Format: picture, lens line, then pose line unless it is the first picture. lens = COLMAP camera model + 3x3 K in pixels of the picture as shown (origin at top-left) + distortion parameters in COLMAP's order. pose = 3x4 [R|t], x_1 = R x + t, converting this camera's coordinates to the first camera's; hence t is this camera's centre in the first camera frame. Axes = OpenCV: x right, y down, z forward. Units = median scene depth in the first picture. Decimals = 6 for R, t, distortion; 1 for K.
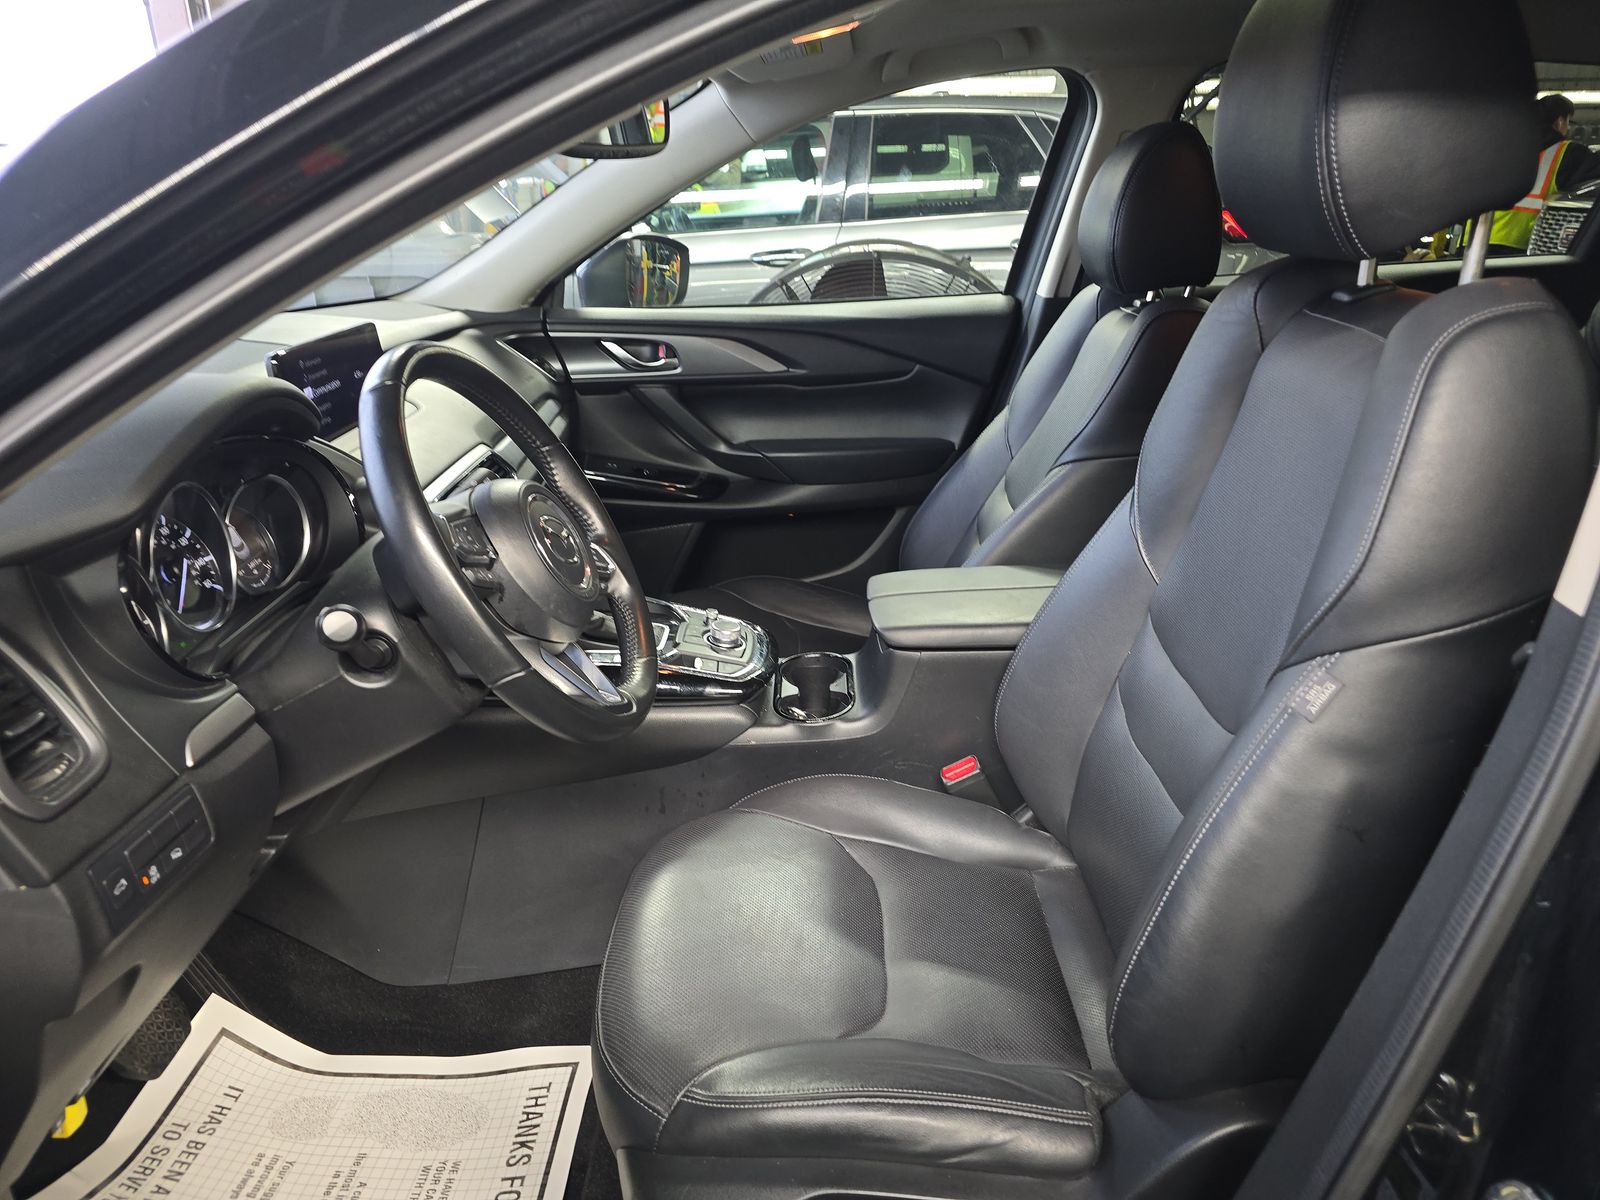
lens RADIAL K [[1069.6, 0, 800.0], [0, 1069.6, 600.0], [0, 0, 1]] dist [0.068790, -0.054167]
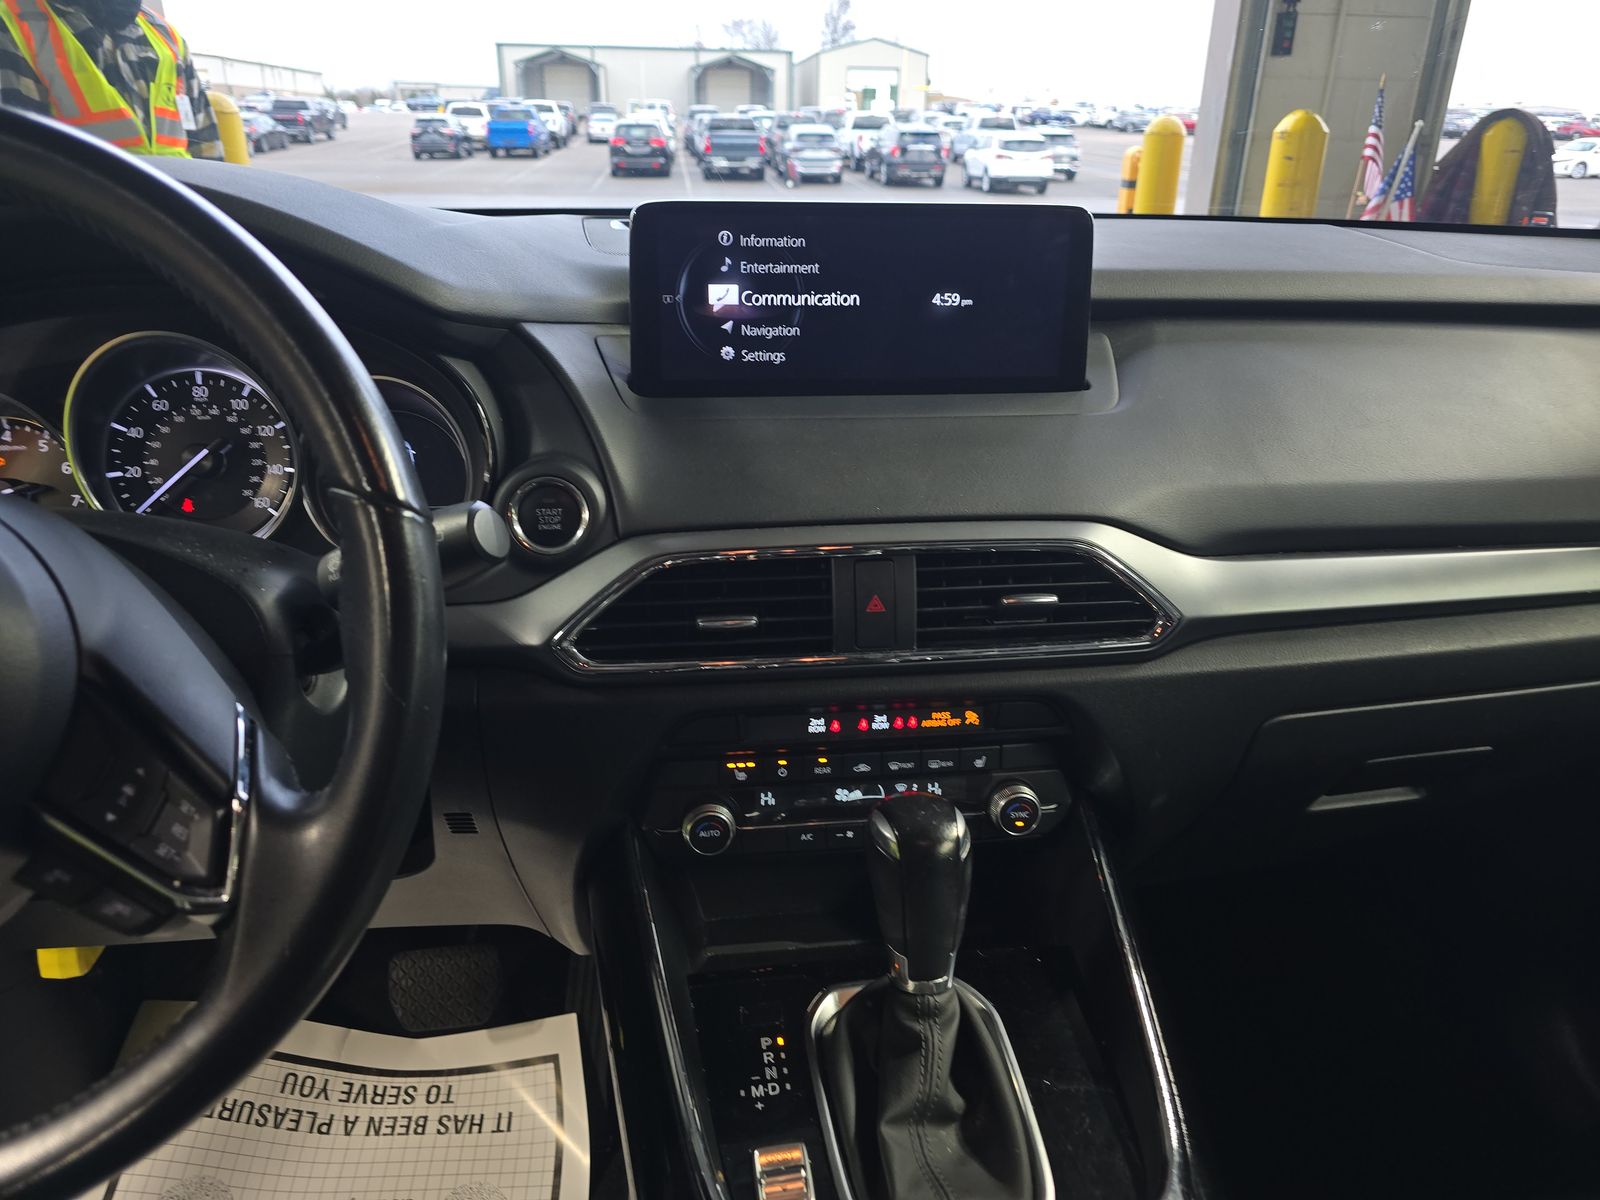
lens RADIAL K [[1069.6, 0, 800.0], [0, 1069.6, 600.0], [0, 0, 1]] dist [0.068790, -0.054167]
pose [[0.132151, 0.393951, -0.909581, 0.095933], [-0.381989, 0.866994, 0.320008, -0.240120], [0.914670, 0.305161, 0.265059, 0.921336]]
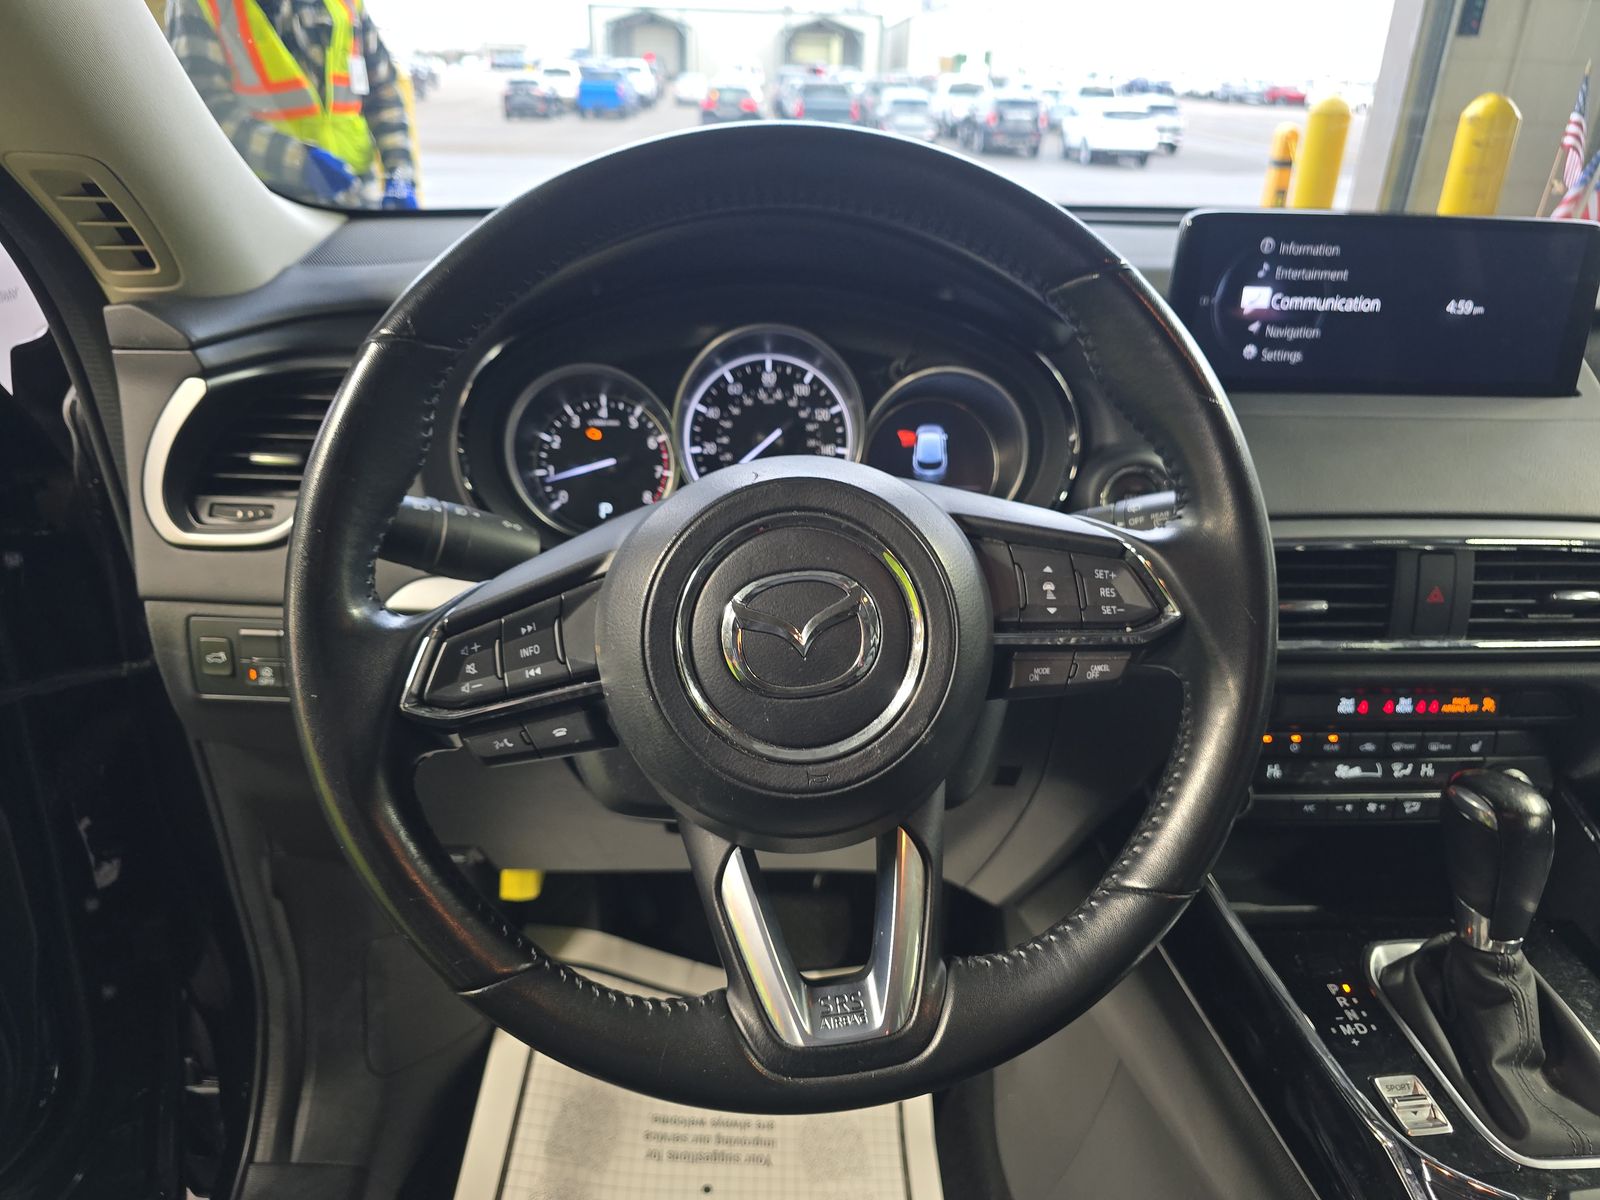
lens RADIAL K [[1096.6, 0, 798.8], [0, 1096.6, 606.2], [0, 0, 1]] dist [0.019934, -0.008651]
pose [[0.070892, 0.422430, -0.903619, 0.123357], [-0.399597, 0.842057, 0.362301, -0.164084], [0.913945, 0.335399, 0.228497, 0.684912]]
